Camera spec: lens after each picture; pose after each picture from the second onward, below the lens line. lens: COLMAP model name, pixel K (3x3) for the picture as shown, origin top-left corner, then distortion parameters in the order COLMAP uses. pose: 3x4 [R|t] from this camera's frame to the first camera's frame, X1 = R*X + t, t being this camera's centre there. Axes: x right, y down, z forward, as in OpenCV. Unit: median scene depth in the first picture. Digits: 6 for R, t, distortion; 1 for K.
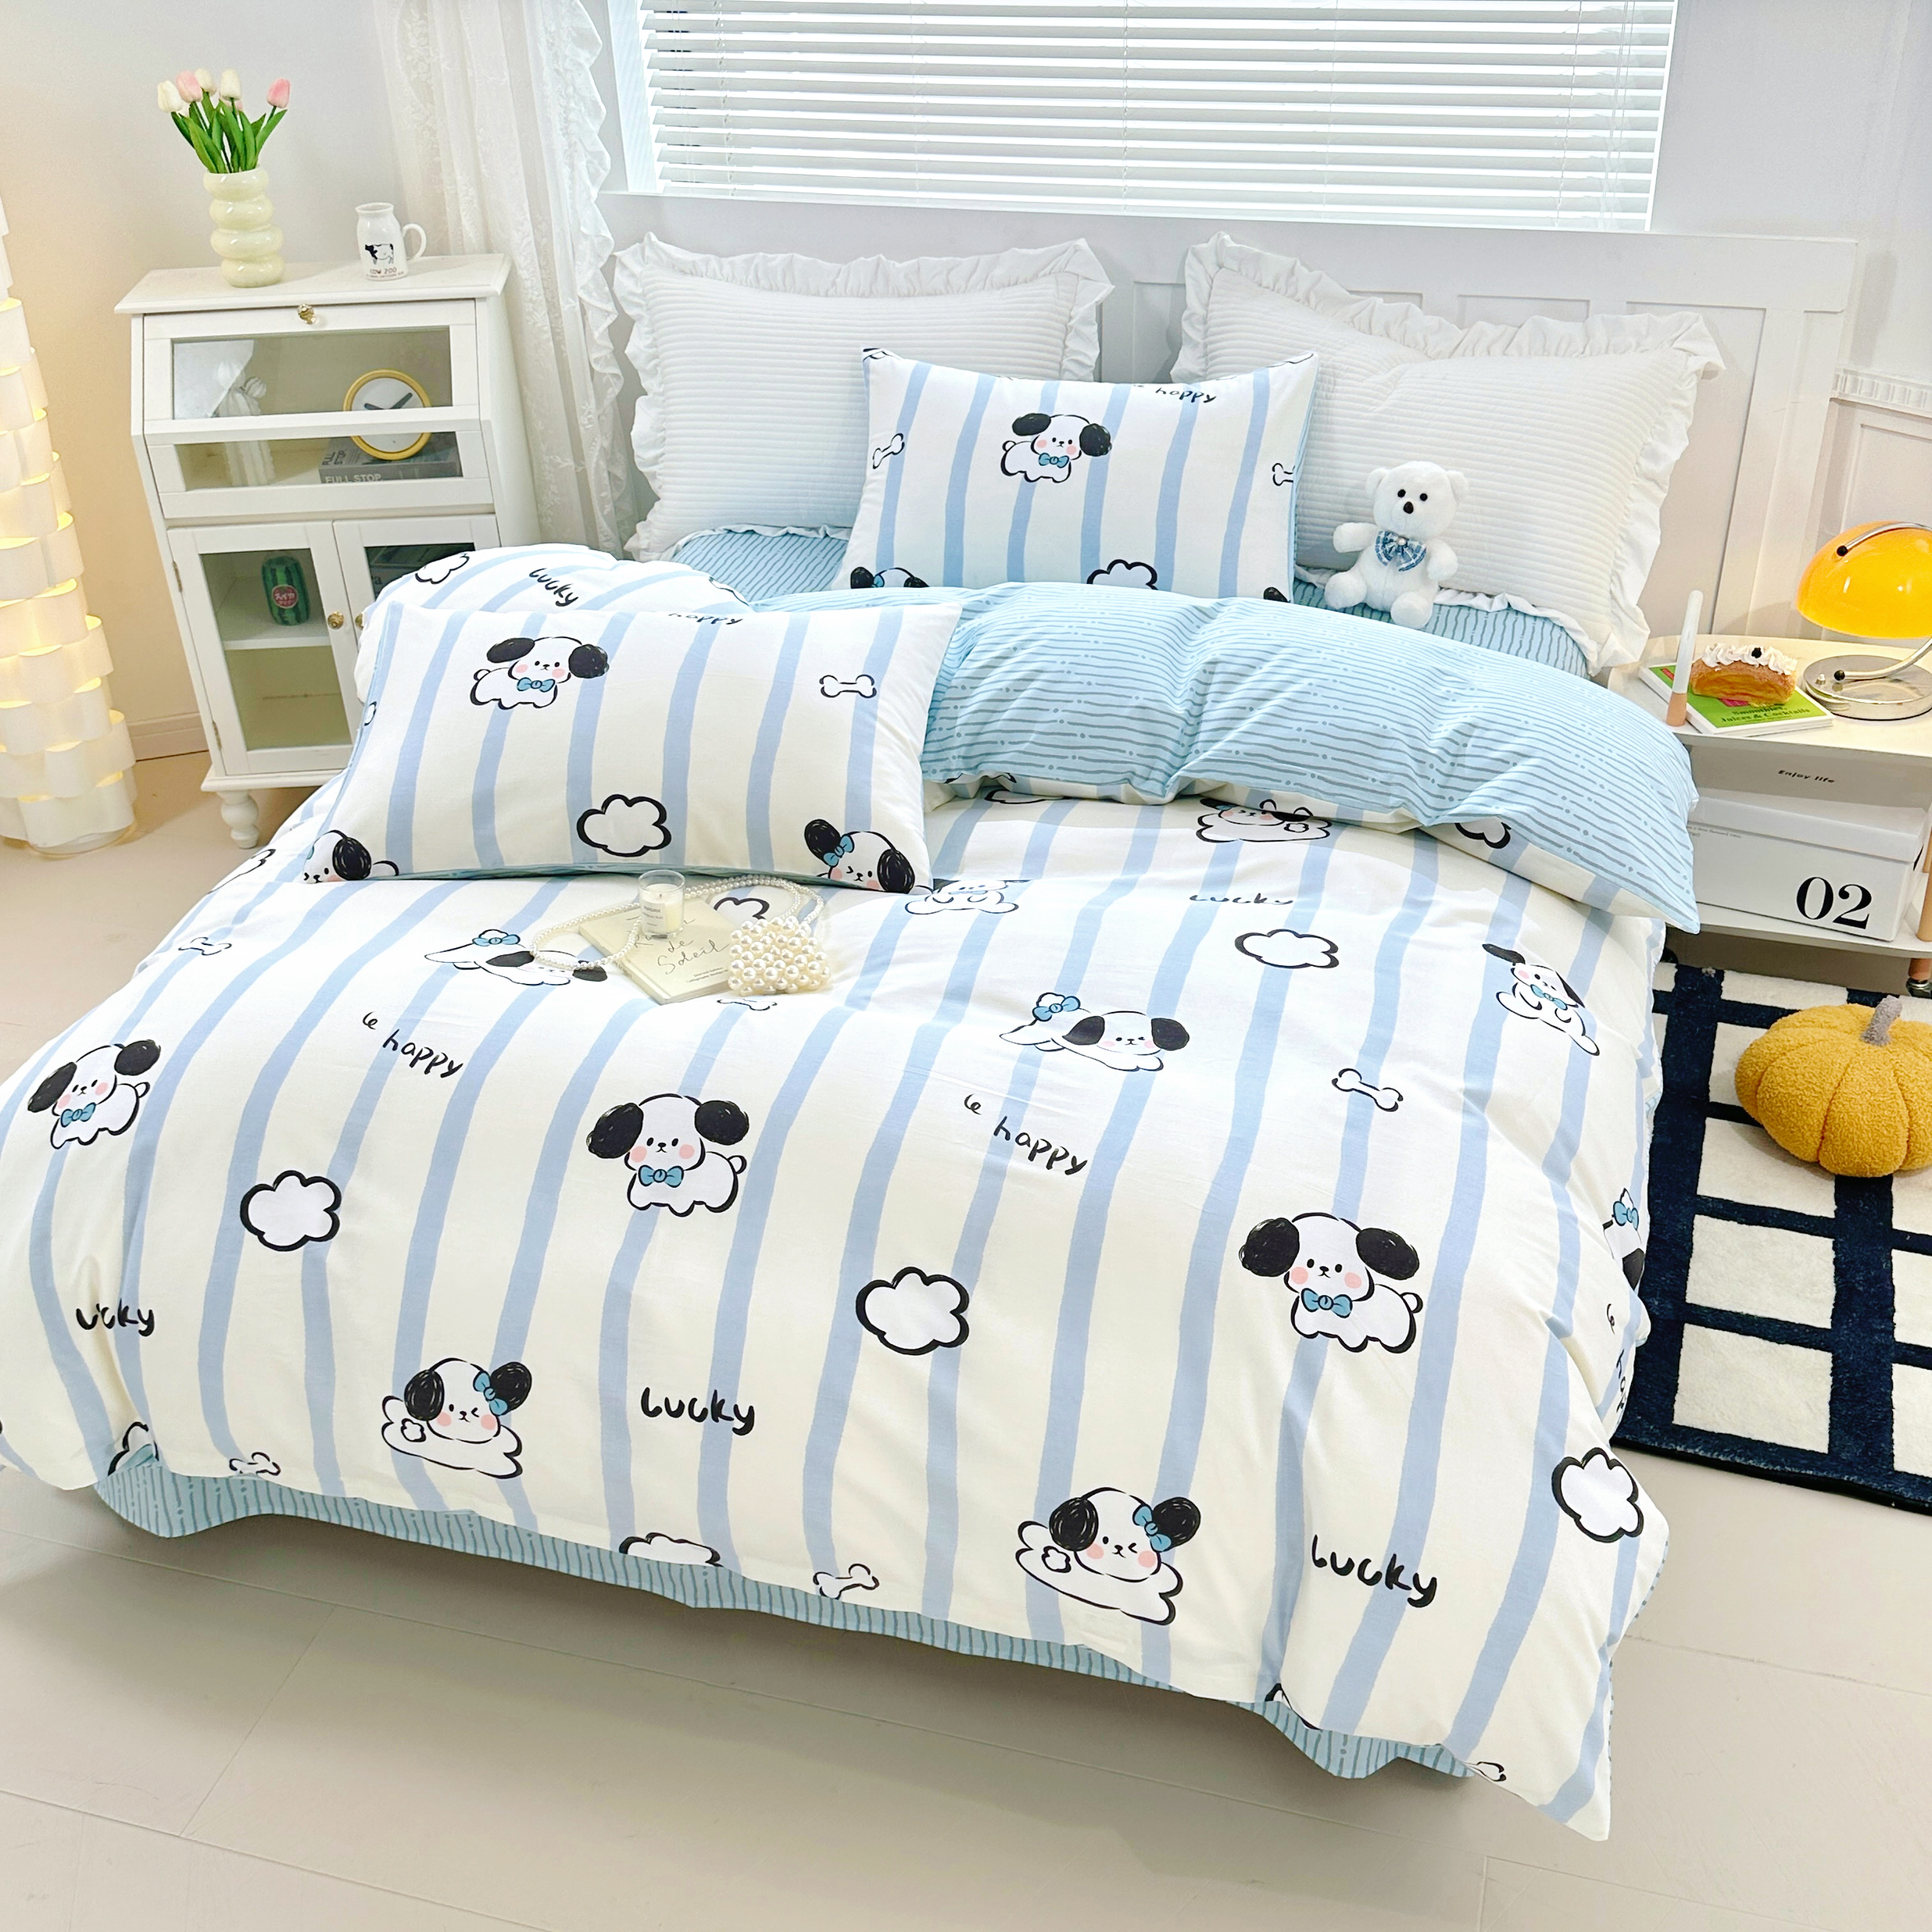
lens RADIAL K [[2177.3, 0, 966.0], [0, 2177.3, 966.0], [0, 0, 1]] dist [0.215792, -0.486559]
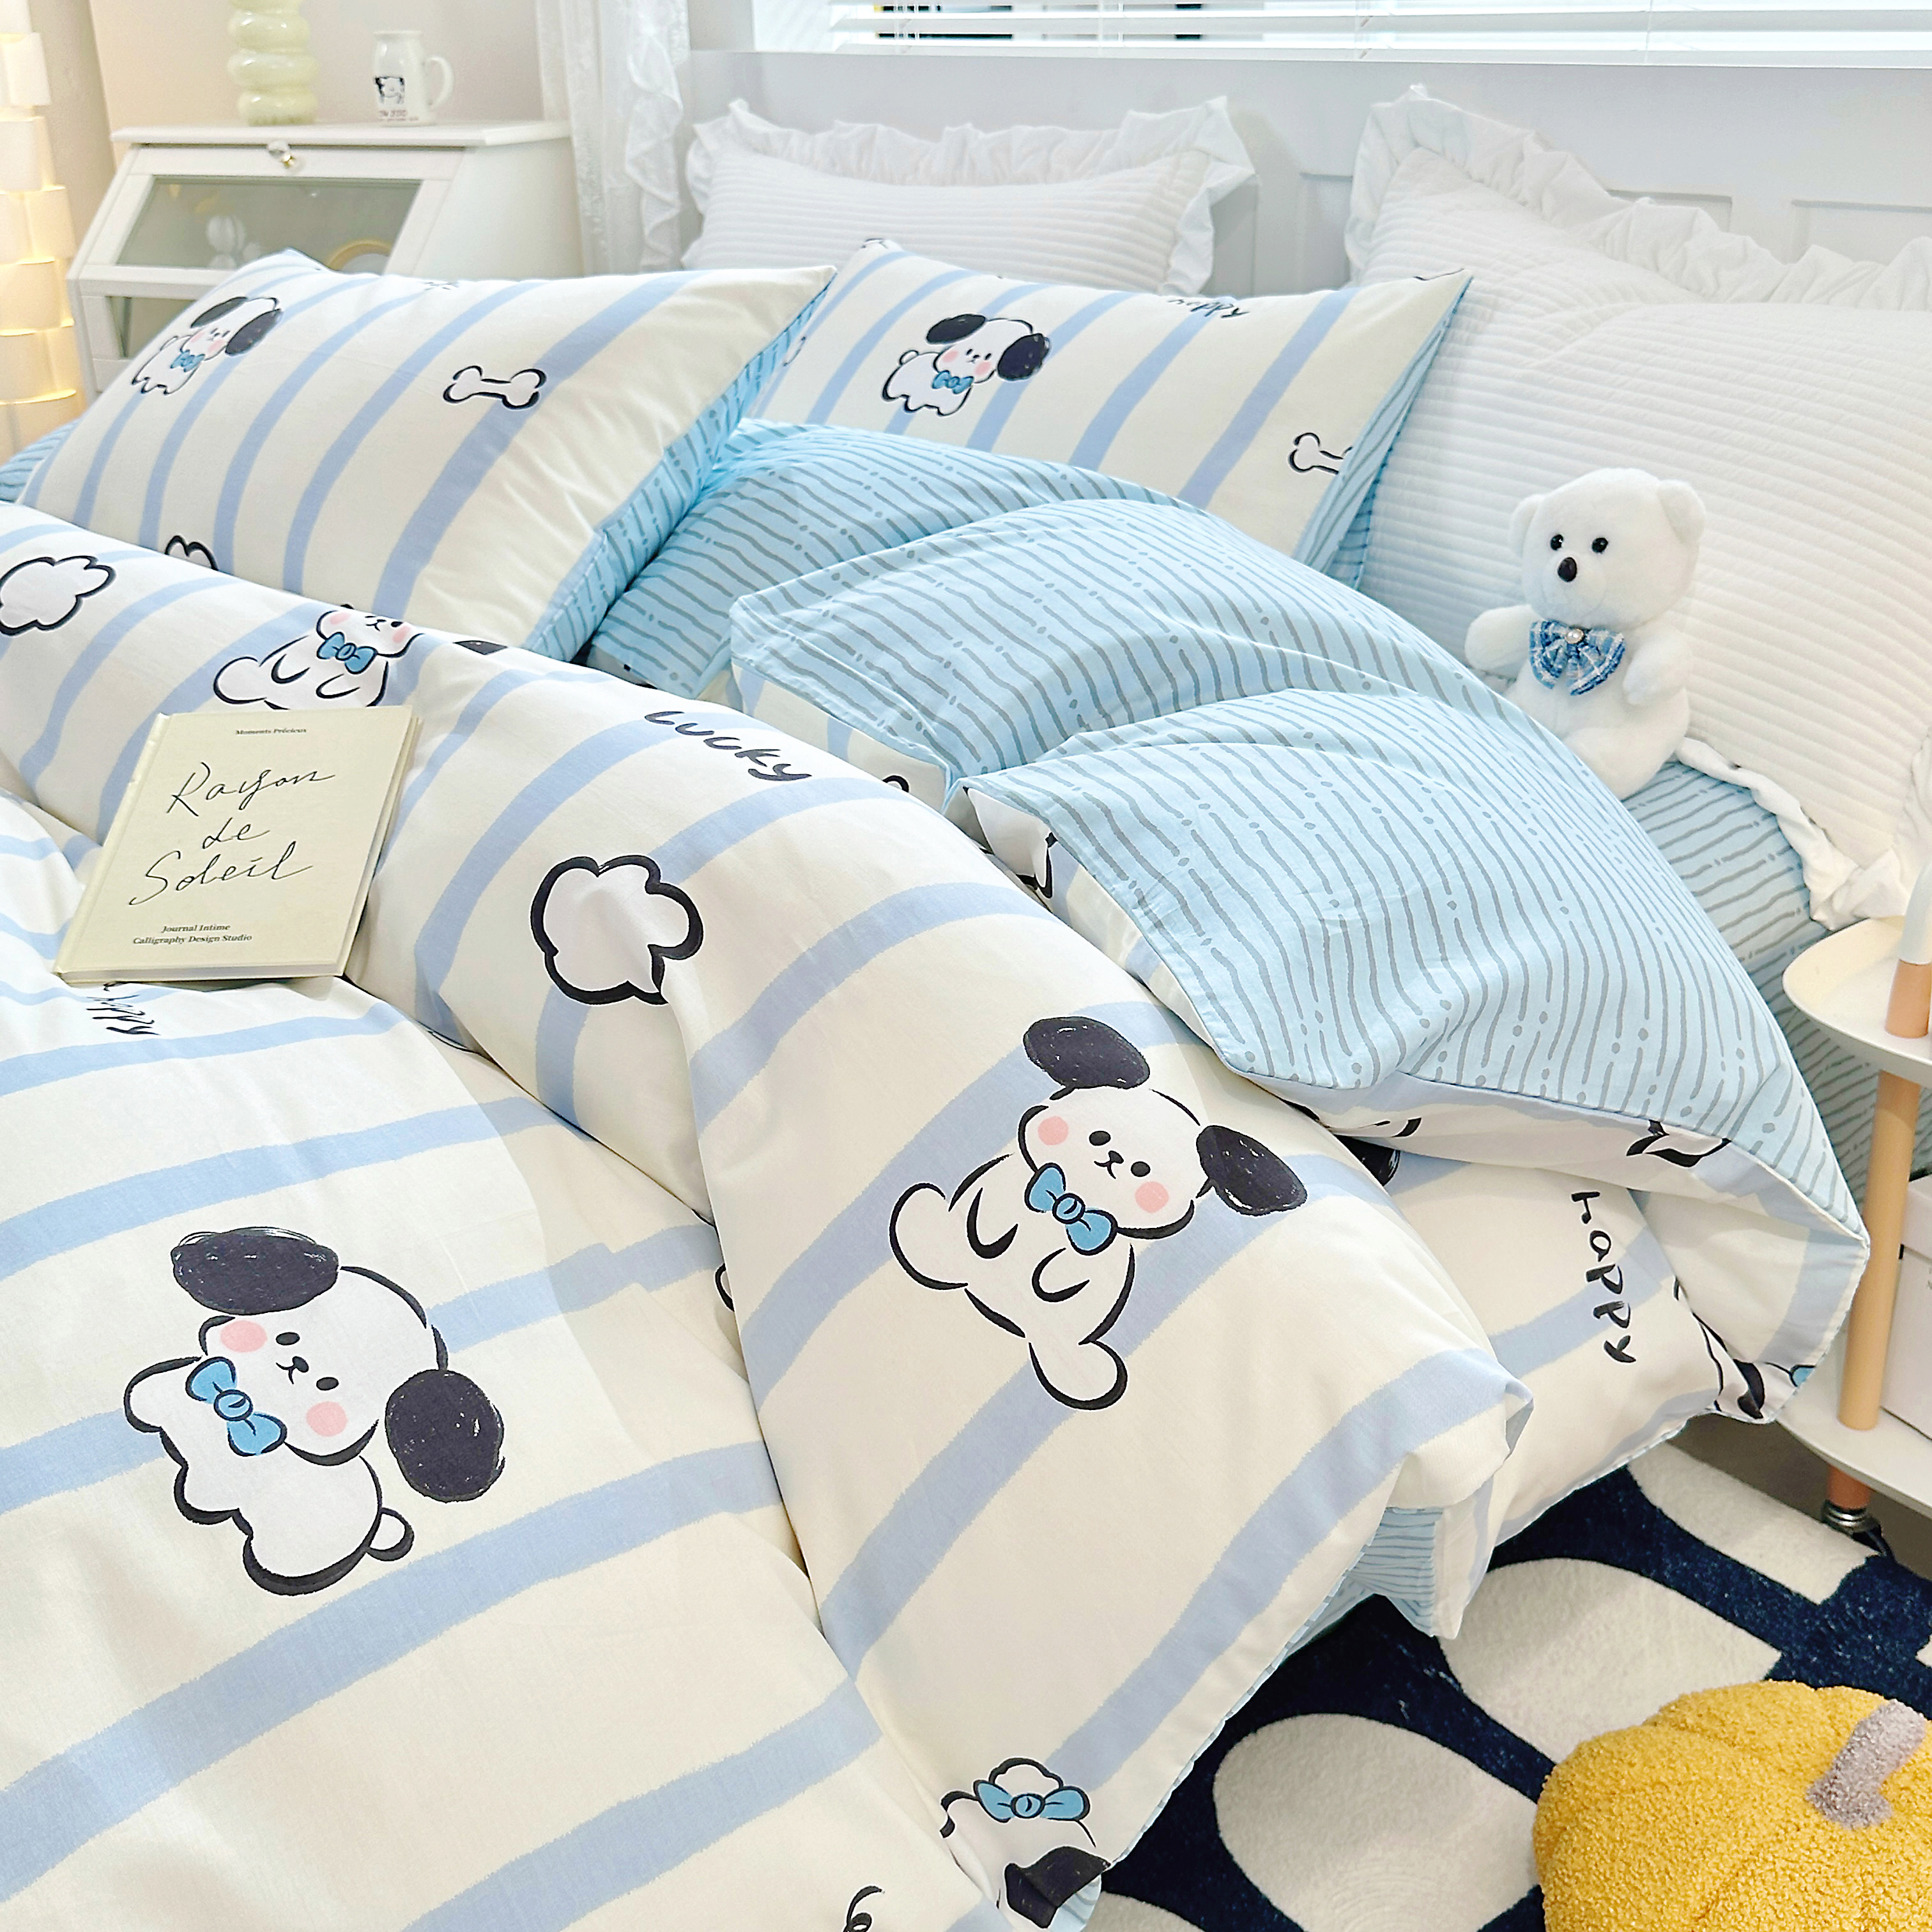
lens RADIAL K [[2177.3, 0, 966.0], [0, 2177.3, 966.0], [0, 0, 1]] dist [0.215792, -0.486559]
pose [[0.862993, 0.217160, -0.456164, 0.441141], [-0.274492, 0.959556, -0.062494, -0.053355], [0.424144, 0.179145, 0.887699, 0.634238]]
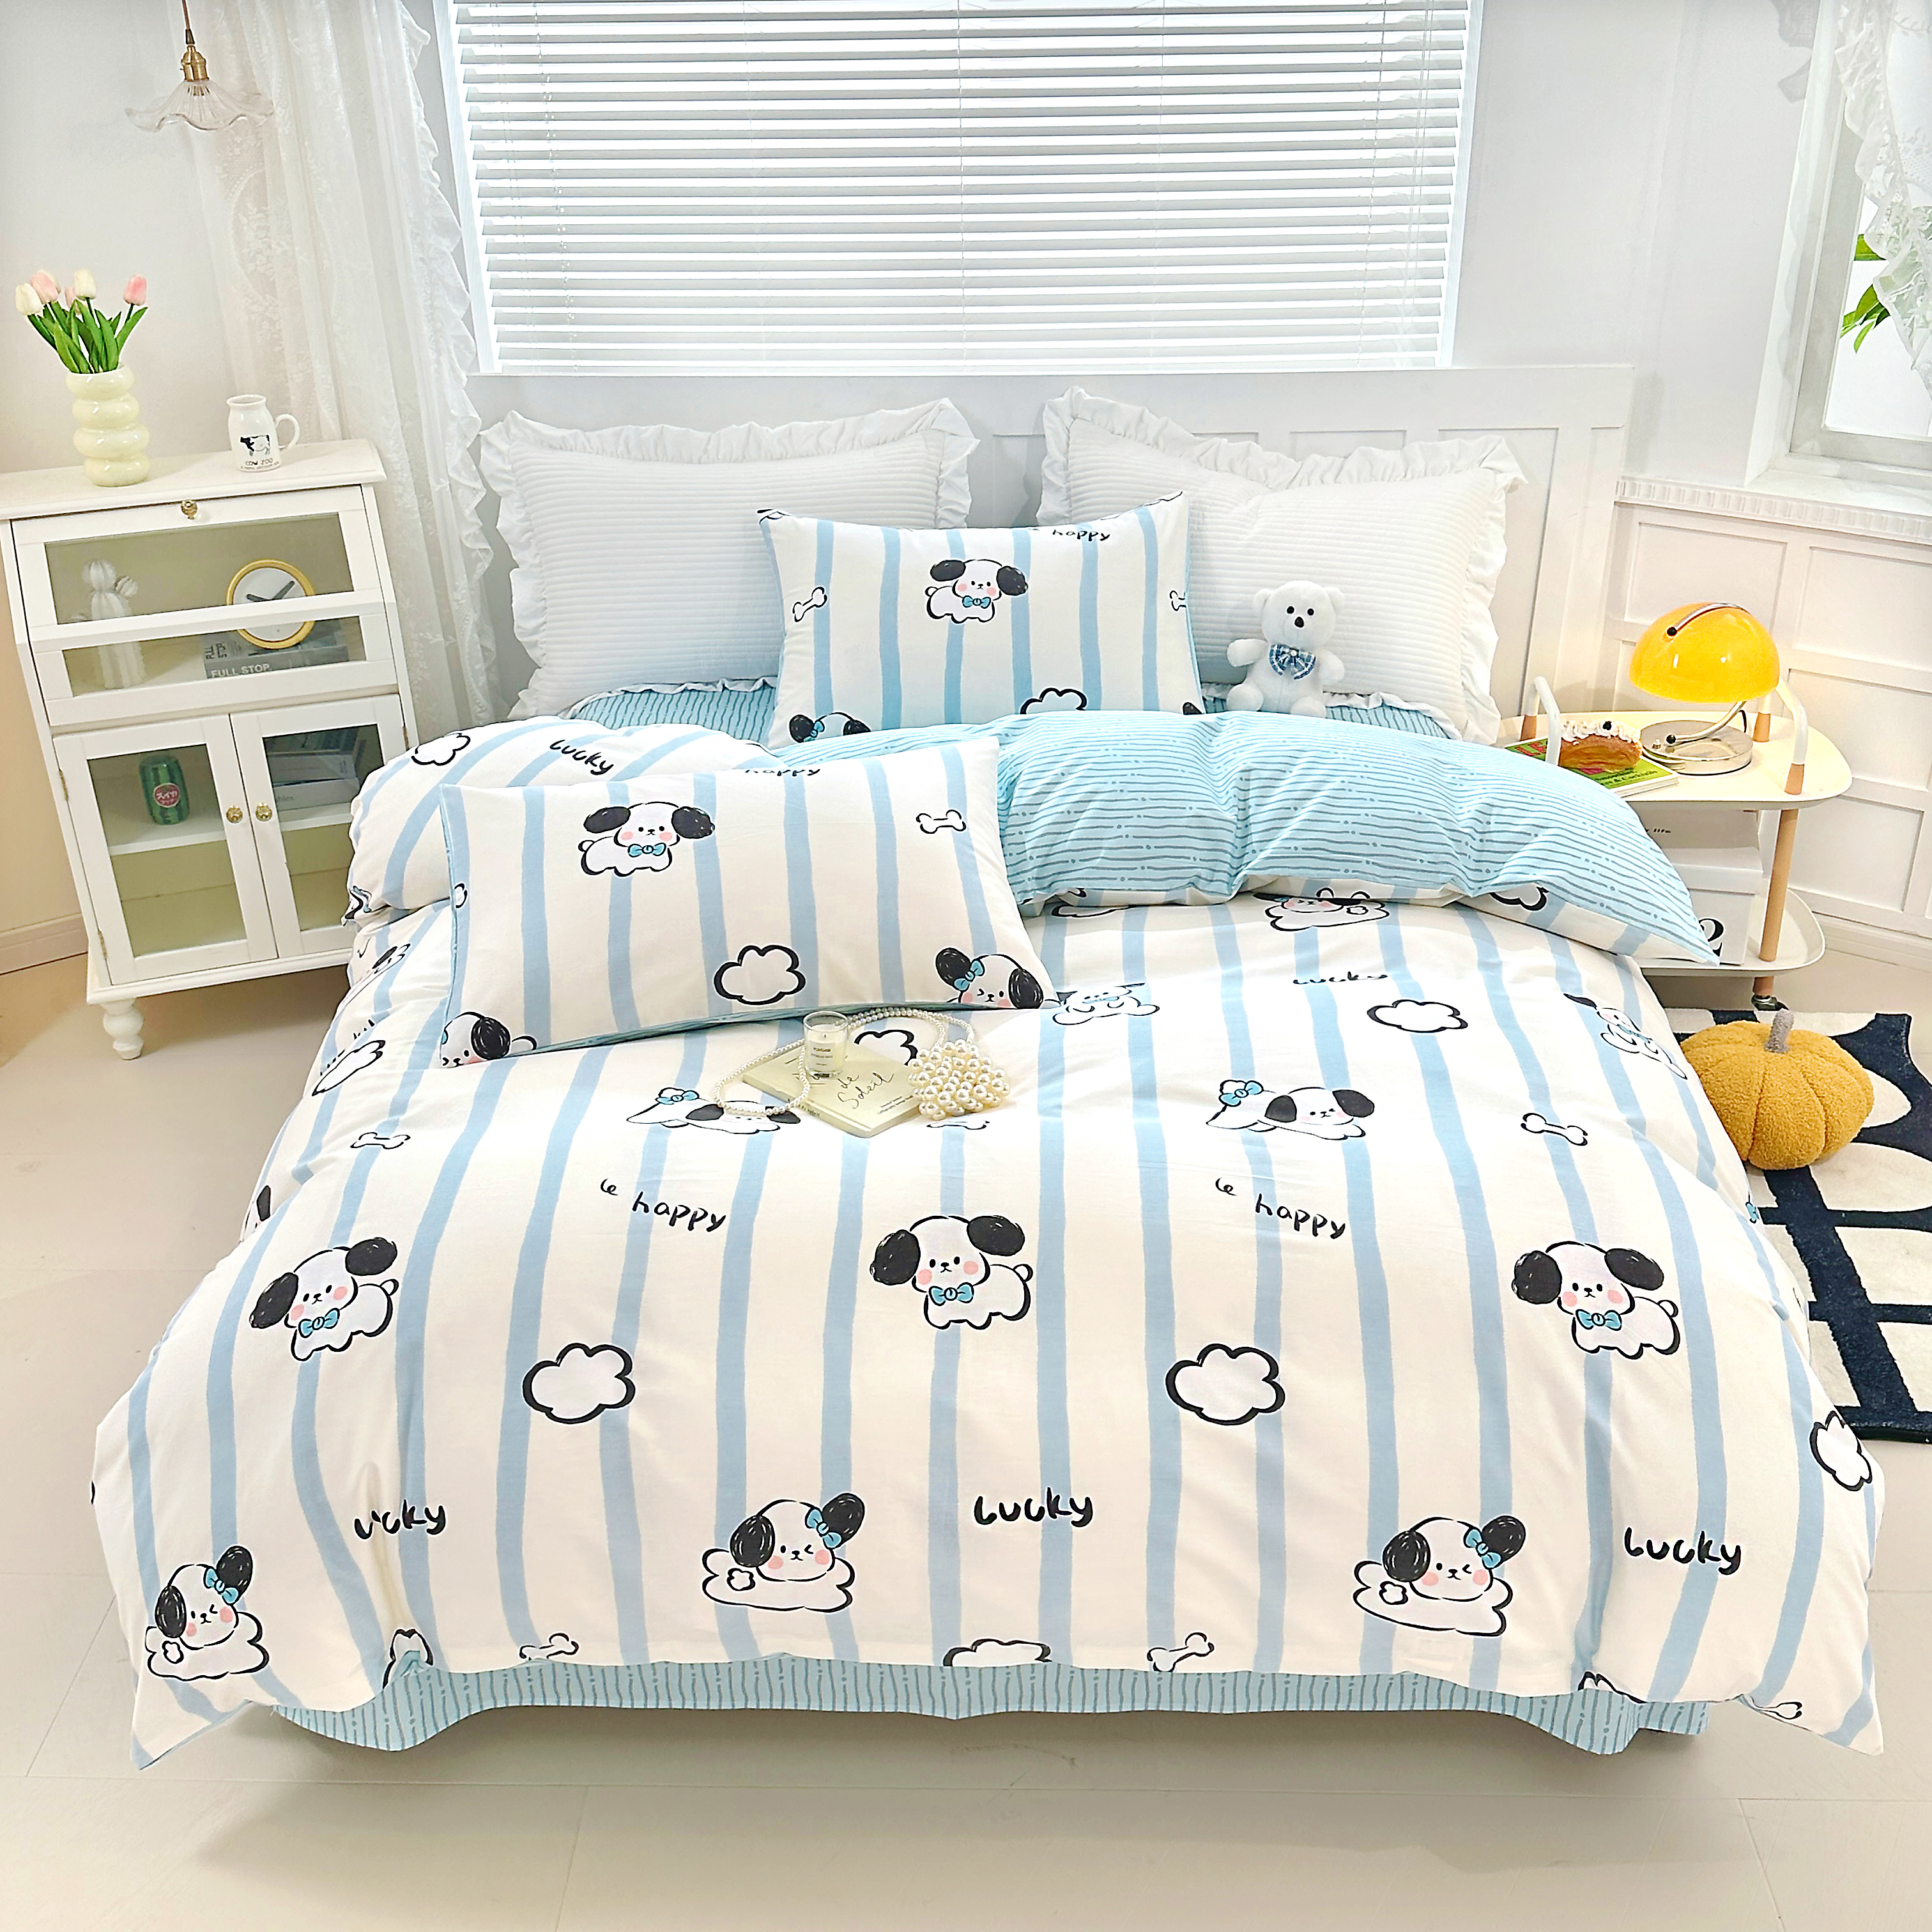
lens RADIAL K [[2177.3, 0, 966.0], [0, 2177.3, 966.0], [0, 0, 1]] dist [0.215792, -0.486559]
pose [[0.967576, -0.107947, 0.228350, -0.287077], [0.121063, 0.991661, -0.044189, -0.010351], [-0.221676, 0.070401, 0.972576, -0.026051]]
